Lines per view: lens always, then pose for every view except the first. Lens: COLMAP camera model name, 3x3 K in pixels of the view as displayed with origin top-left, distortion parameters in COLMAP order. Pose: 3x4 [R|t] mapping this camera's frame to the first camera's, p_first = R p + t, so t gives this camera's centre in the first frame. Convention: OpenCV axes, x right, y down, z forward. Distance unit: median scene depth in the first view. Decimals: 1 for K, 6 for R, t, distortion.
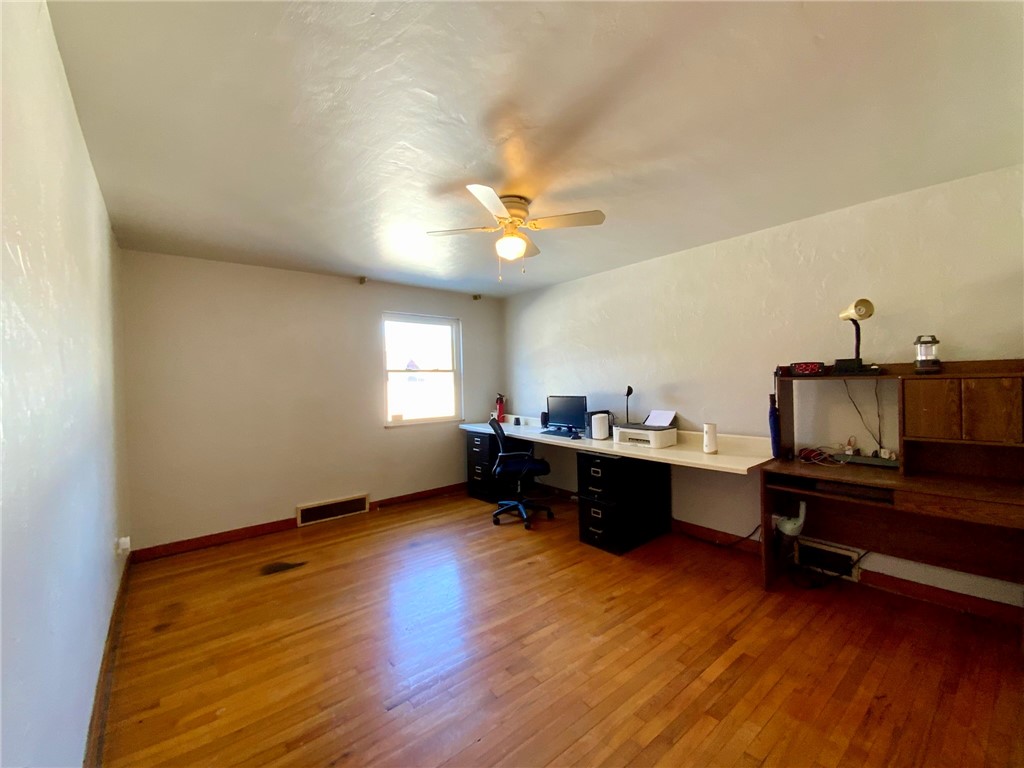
lens RADIAL K [[415.6, 0, 507.5], [0, 415.6, 383.3], [0, 0, 1]] dist [0.010948, -0.012904]
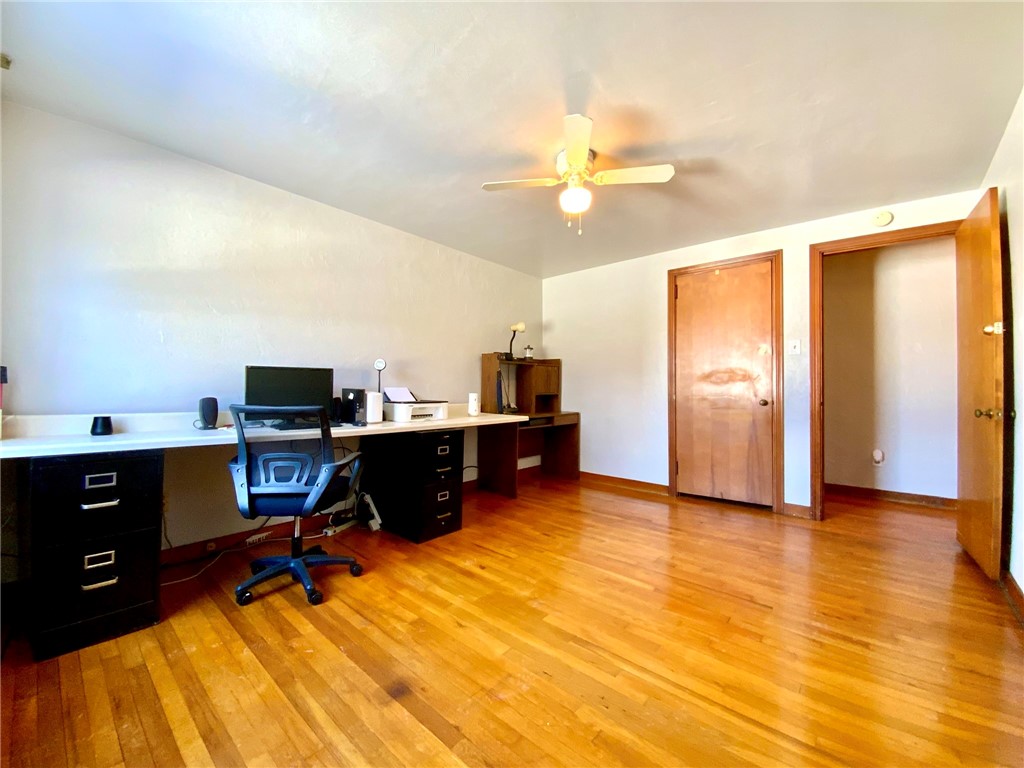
lens RADIAL K [[415.6, 0, 508.2], [0, 415.6, 383.0], [0, 0, 1]] dist [0.010948, -0.012904]
pose [[-0.171247, 0.032334, 0.984697, -0.735890], [0.008431, 0.999473, -0.031353, 0.101497], [-0.985192, 0.002933, -0.171430, 1.065429]]
